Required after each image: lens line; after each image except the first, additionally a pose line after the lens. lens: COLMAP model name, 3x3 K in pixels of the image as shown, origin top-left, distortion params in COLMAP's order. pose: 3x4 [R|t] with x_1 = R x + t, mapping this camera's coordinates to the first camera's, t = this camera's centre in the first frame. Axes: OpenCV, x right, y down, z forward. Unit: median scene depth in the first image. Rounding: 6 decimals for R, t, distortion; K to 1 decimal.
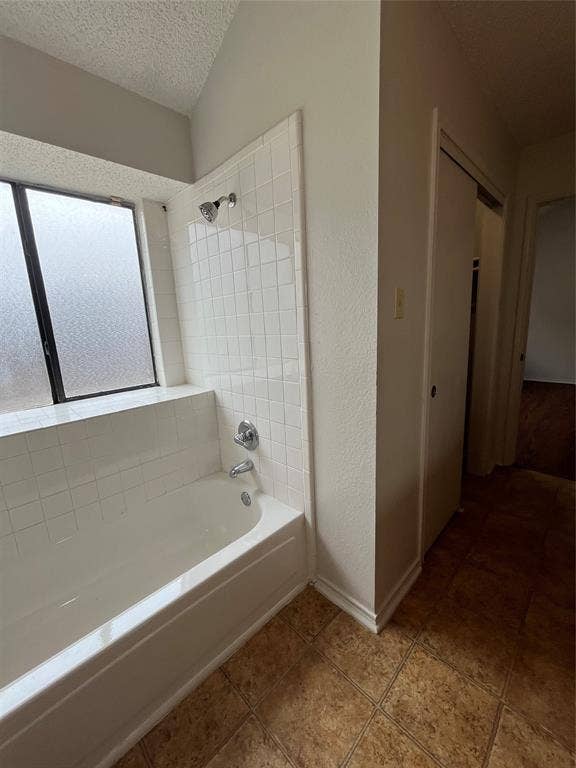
lens RADIAL K [[308.3, 0, 288.3], [0, 308.3, 382.9], [0, 0, 1]] dist [0.001450, 0.000172]
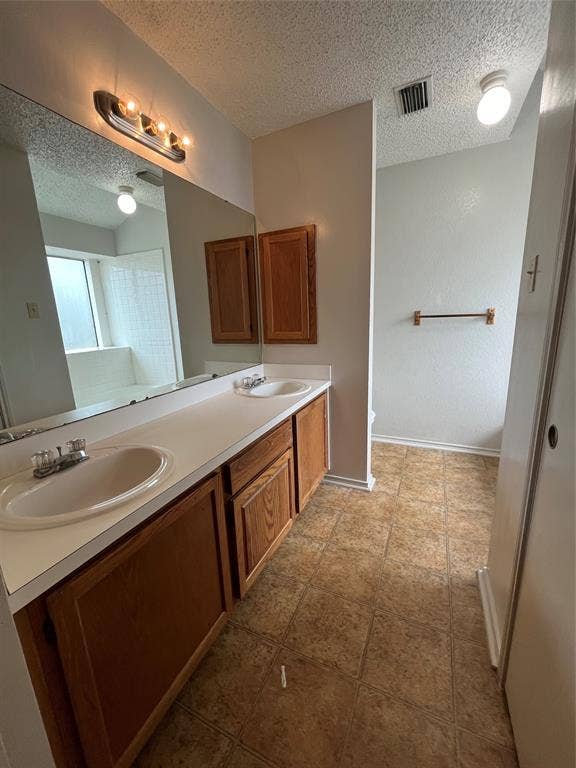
lens RADIAL K [[308.3, 0, 287.1], [0, 308.3, 379.5], [0, 0, 1]] dist [0.001450, 0.000172]
pose [[-0.934934, 0.160345, -0.316524, 1.377862], [0.018822, 0.913222, 0.407027, -0.370181], [0.354321, 0.374586, -0.856821, 1.678372]]
